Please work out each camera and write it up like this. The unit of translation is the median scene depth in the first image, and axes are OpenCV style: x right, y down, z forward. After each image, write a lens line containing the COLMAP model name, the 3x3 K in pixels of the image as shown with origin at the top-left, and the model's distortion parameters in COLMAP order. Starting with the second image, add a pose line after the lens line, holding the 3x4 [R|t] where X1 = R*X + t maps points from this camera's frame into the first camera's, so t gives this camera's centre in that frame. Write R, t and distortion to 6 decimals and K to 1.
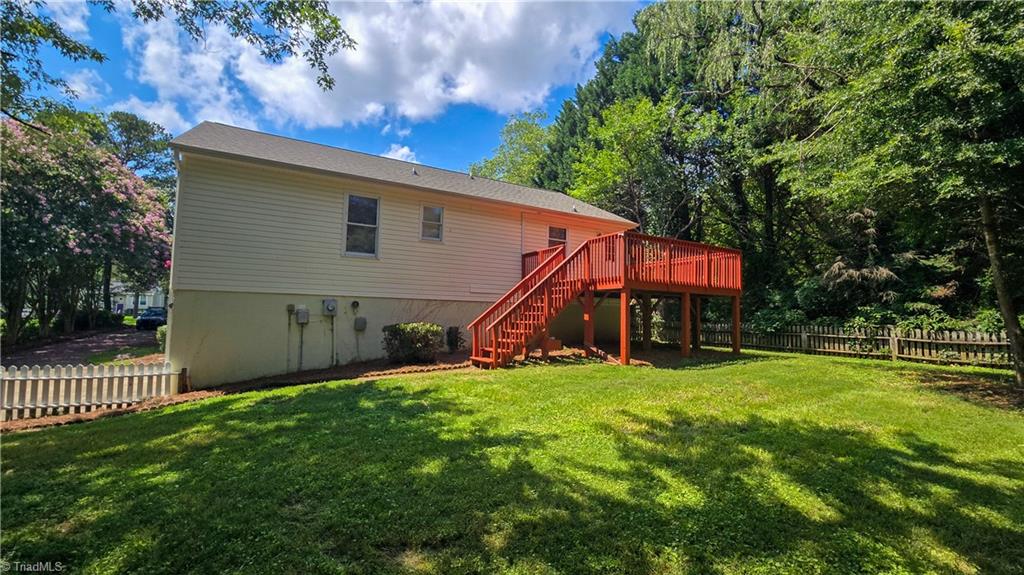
lens RADIAL K [[421.0, 0, 514.9], [0, 421.0, 291.6], [0, 0, 1]] dist [-0.003988, -0.000307]
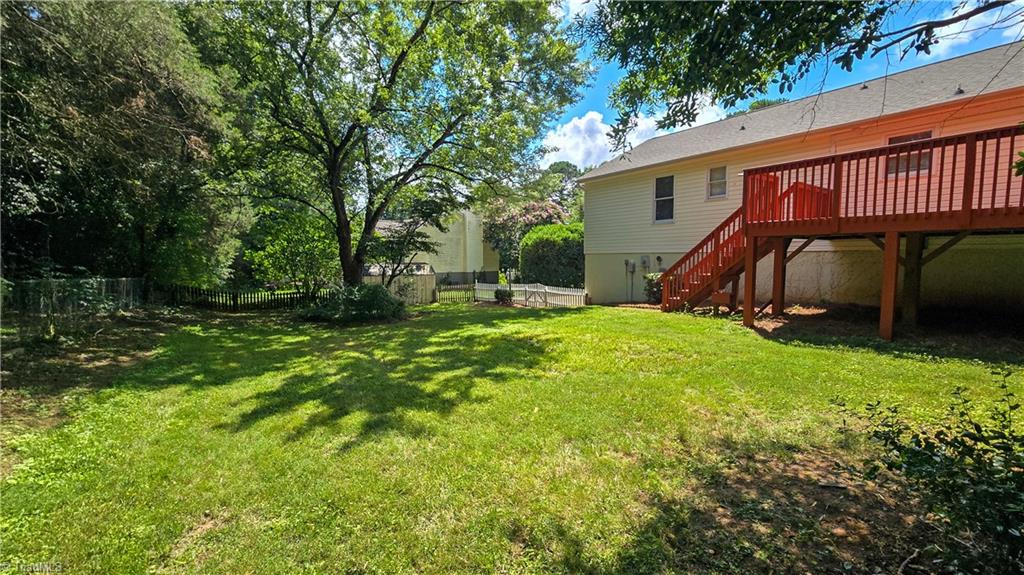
lens RADIAL K [[421.0, 0, 514.5], [0, 421.0, 288.4], [0, 0, 1]] dist [-0.003988, -0.000307]
pose [[0.074229, 0.060150, -0.995426, 0.999727], [0.077065, 0.994848, 0.065862, 0.000133], [0.994259, -0.081601, 0.069211, 0.420224]]
